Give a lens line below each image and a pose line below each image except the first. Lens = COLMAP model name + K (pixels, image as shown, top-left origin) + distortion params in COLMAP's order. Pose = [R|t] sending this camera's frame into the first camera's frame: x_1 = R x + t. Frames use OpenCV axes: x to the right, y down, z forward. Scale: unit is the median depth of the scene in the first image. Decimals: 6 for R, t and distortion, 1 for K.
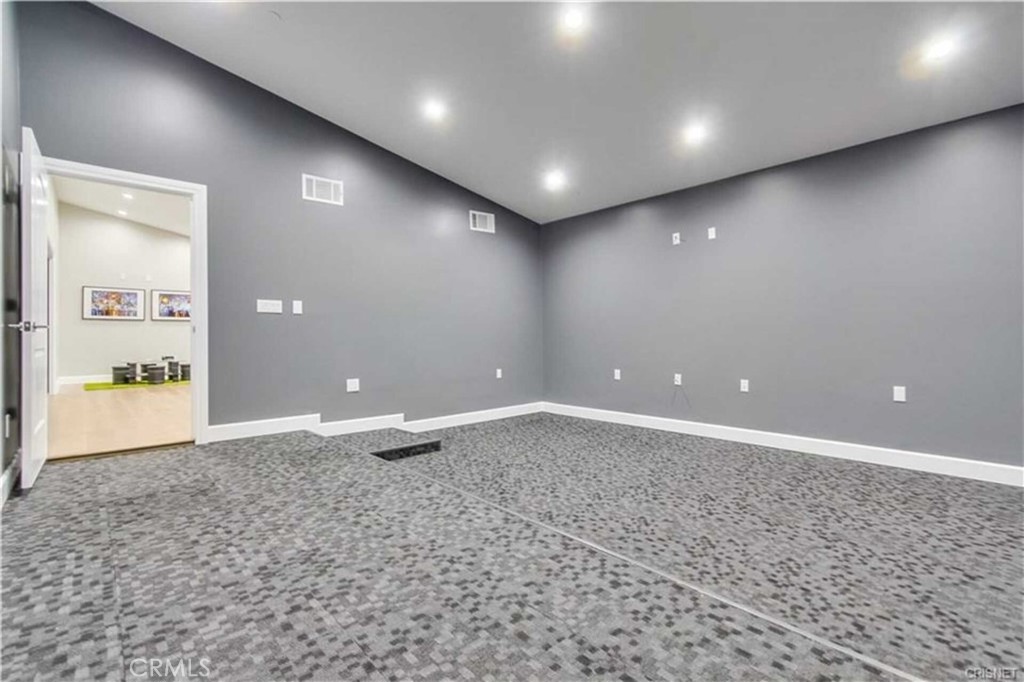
lens RADIAL K [[475.0, 0, 519.3], [0, 475.0, 339.0], [0, 0, 1]] dist [0.014445, -0.000239]
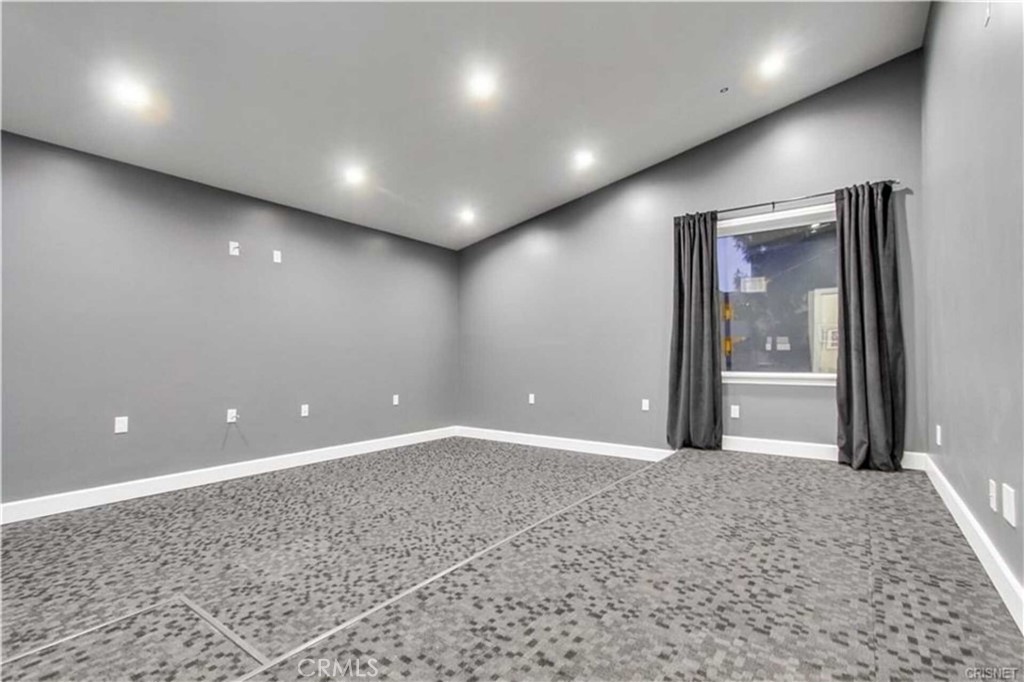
lens RADIAL K [[475.0, 0, 518.3], [0, 475.0, 340.8], [0, 0, 1]] dist [0.014445, -0.000239]
pose [[-0.215061, 0.043432, 0.975634, -1.600955], [0.005314, 0.999048, -0.043303, -0.016488], [-0.976586, -0.004129, -0.215087, 1.843771]]
